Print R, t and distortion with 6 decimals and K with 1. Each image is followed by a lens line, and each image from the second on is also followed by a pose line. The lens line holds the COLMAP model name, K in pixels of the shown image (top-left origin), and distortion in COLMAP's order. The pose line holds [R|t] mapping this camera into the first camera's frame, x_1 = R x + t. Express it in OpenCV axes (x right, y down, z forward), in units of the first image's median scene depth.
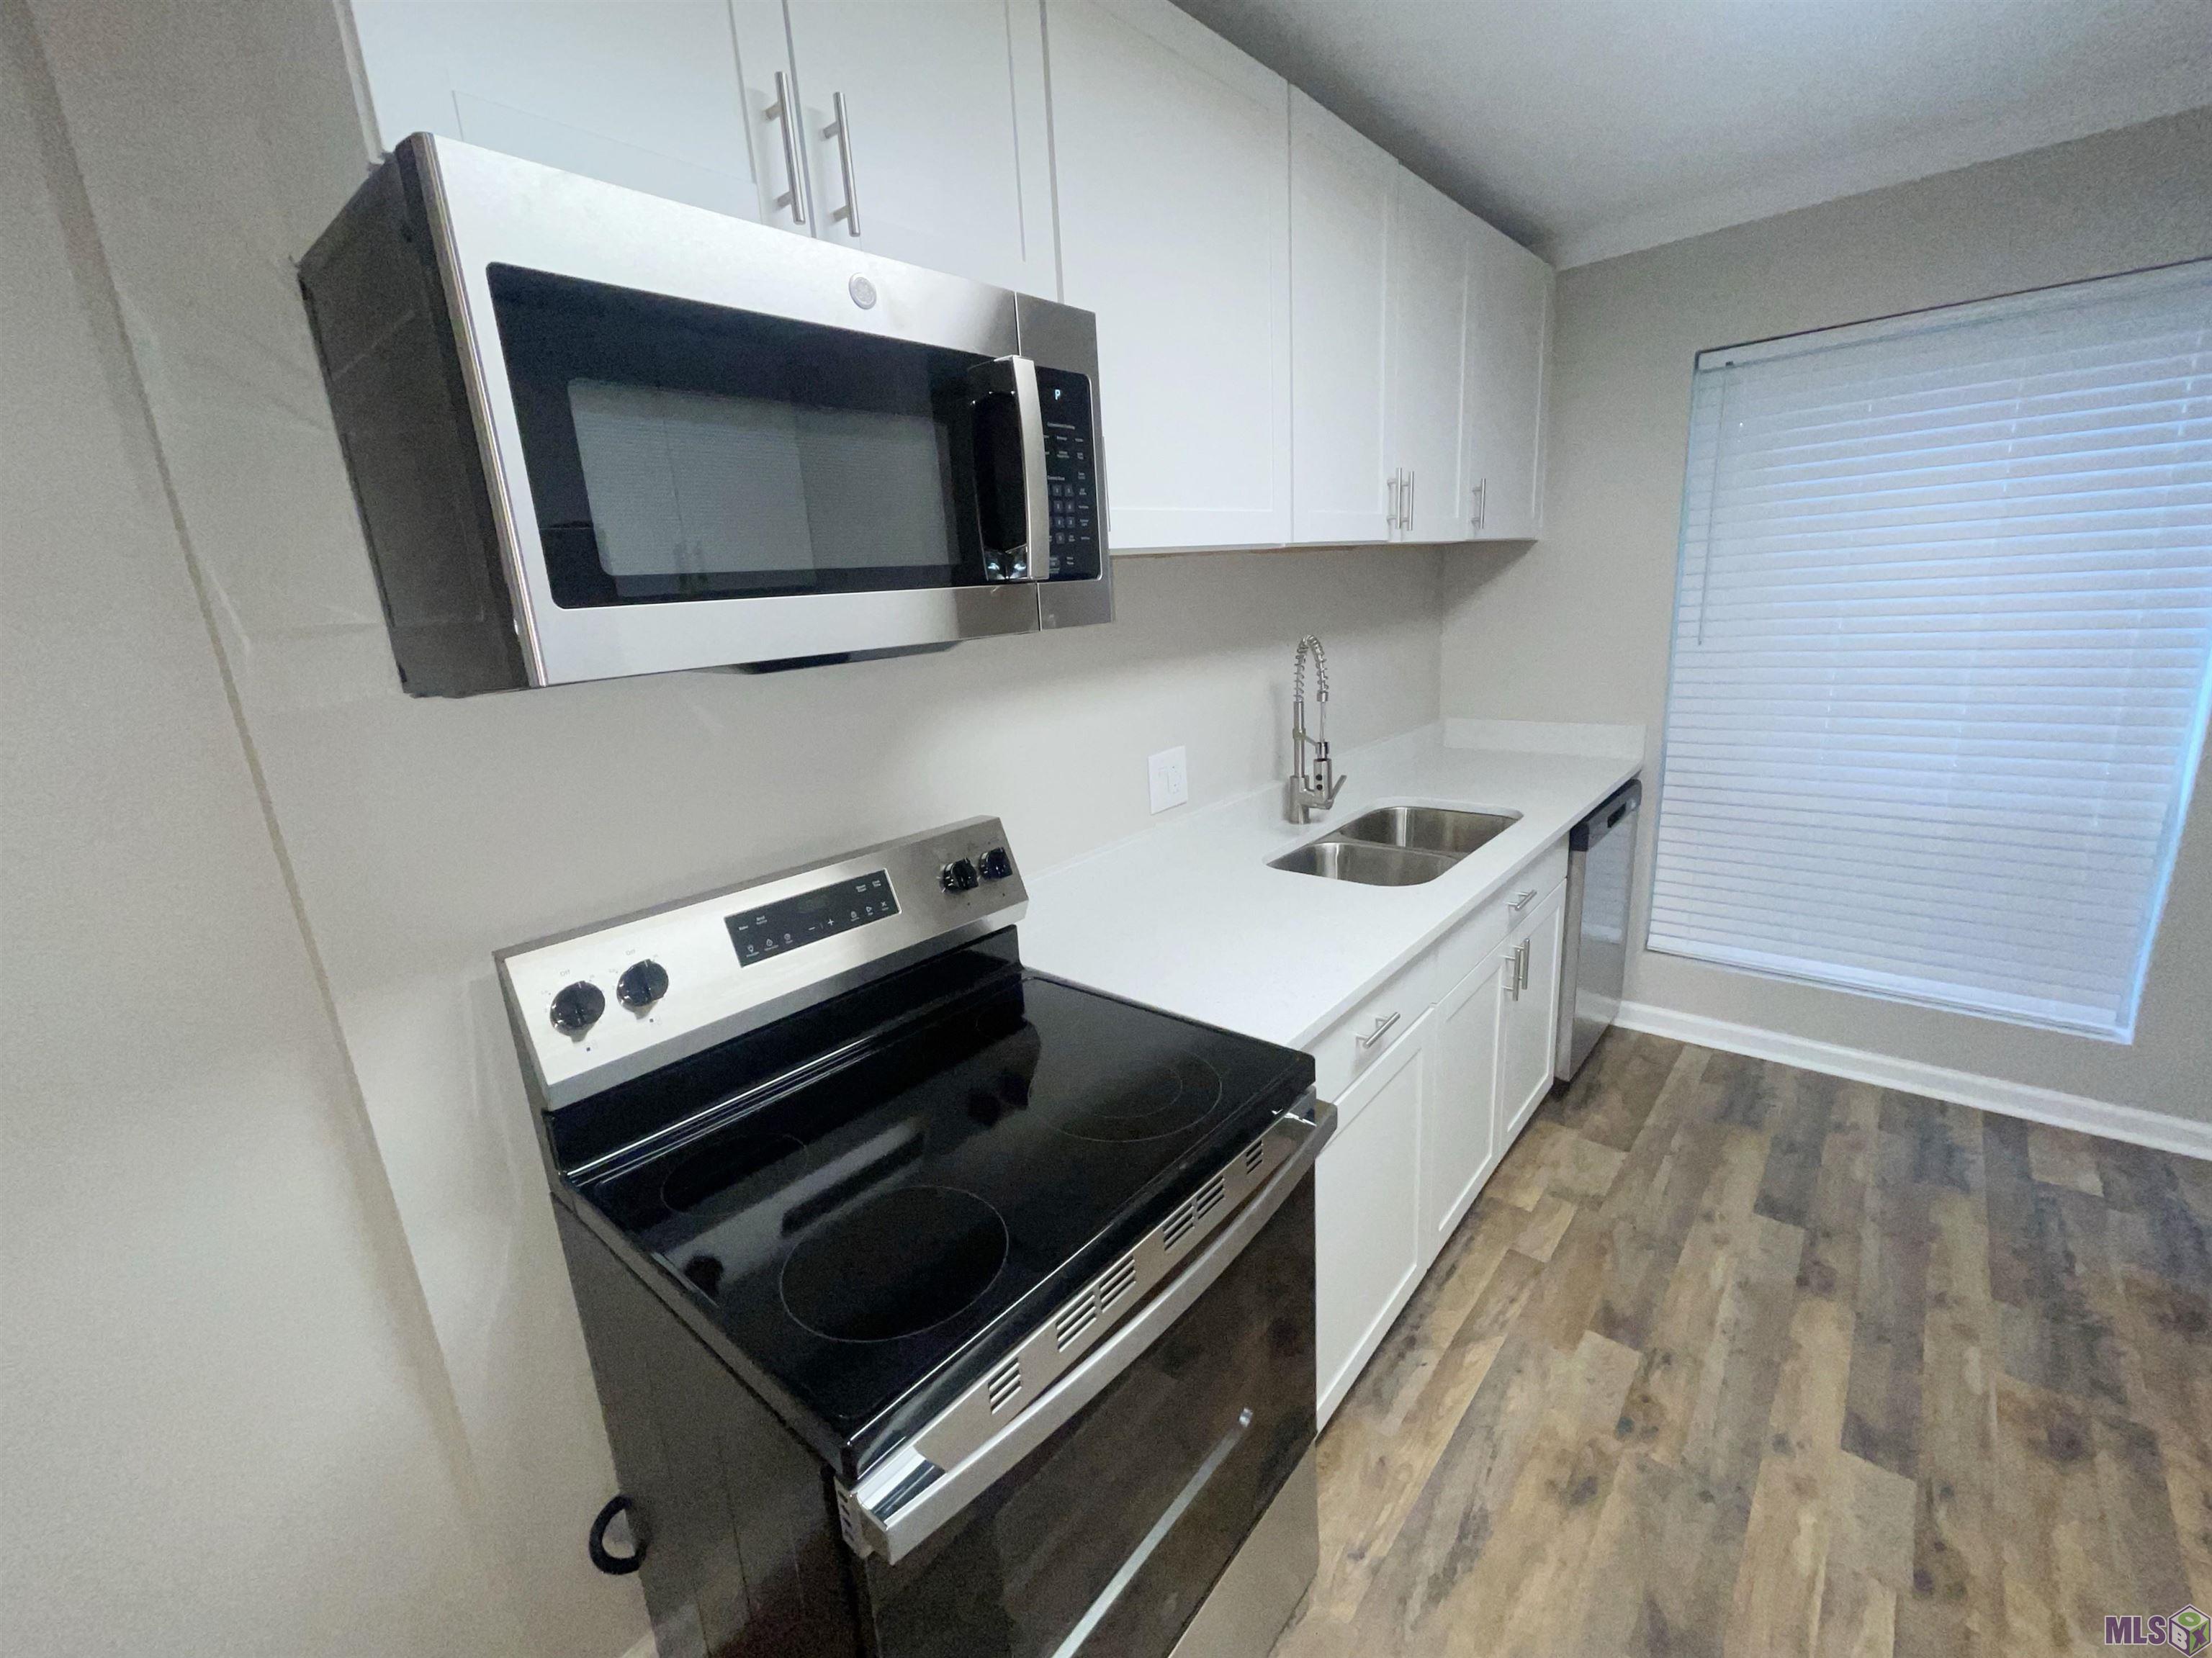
lens RADIAL K [[895.3, 0, 1103.8], [0, 895.3, 831.0], [0, 0, 1]] dist [0.000432, -0.001616]
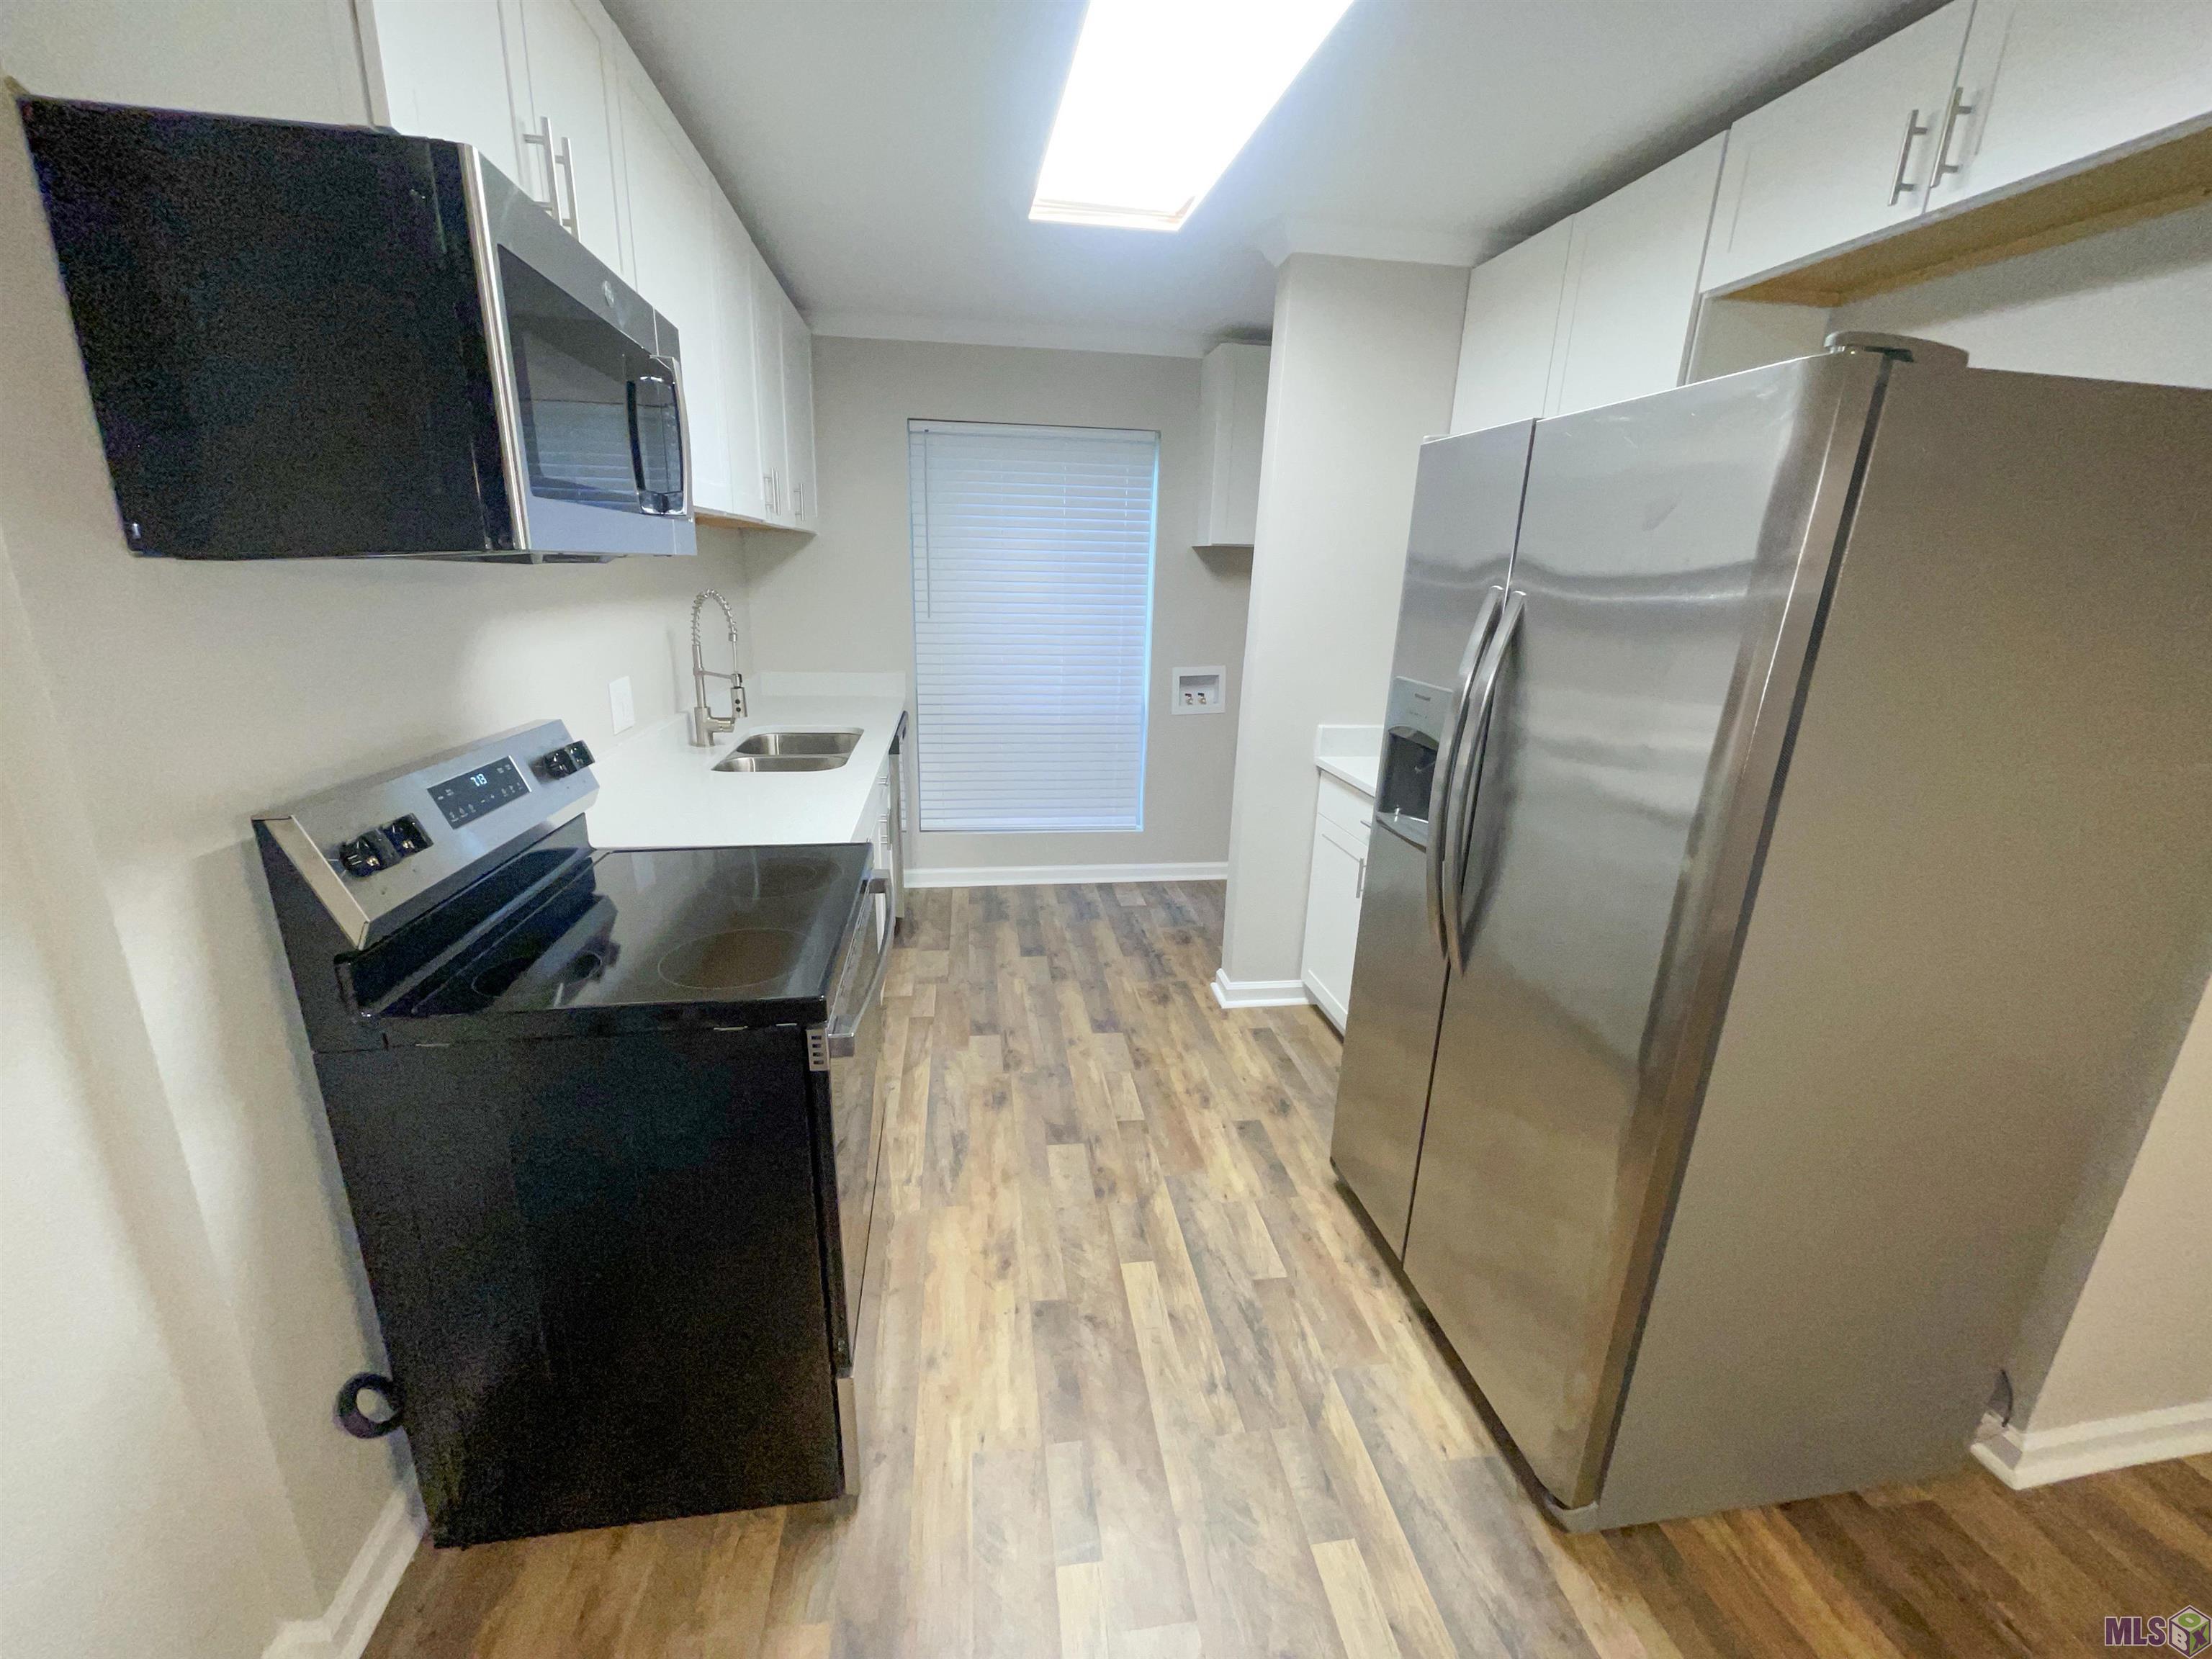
lens RADIAL K [[880.2, 0, 1071.1], [0, 880.2, 831.5], [0, 0, 1]] dist [0.001323, -0.000049]
pose [[0.659588, -0.132432, 0.739869, -0.452355], [0.123975, 0.990042, 0.066689, 0.111342], [-0.741333, 0.047738, 0.669438, -0.203950]]
